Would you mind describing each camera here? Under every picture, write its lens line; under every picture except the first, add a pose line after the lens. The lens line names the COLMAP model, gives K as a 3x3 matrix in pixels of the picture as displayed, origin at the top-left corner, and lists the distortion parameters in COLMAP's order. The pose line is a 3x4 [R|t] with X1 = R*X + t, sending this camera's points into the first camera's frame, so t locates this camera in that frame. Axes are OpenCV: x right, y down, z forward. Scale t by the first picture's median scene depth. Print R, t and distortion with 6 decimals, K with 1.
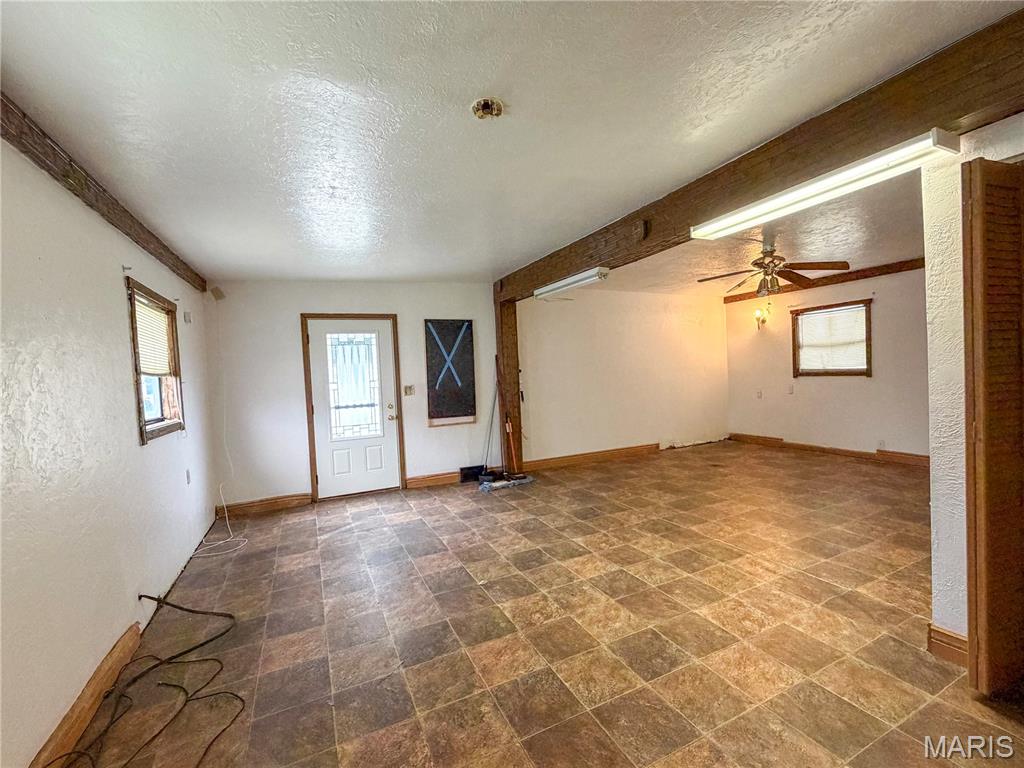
lens RADIAL K [[445.2, 0, 517.1], [0, 445.2, 385.2], [0, 0, 1]] dist [0.002997, -0.000124]
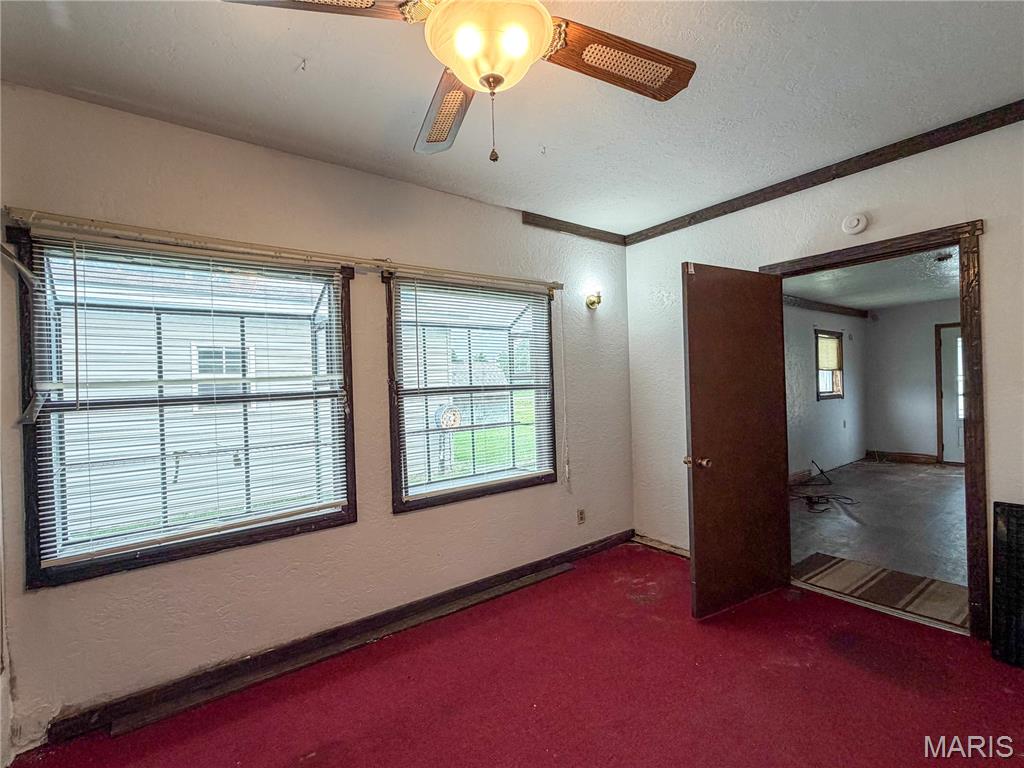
lens RADIAL K [[484.2, 0, 511.0], [0, 484.2, 383.9], [0, 0, 1]] dist [0.000844, 0.000026]
pose [[0.225167, 0.048213, -0.973127, 0.914082], [-0.015663, 0.998825, 0.045862, -0.034895], [0.974194, 0.004916, 0.225658, -0.819696]]
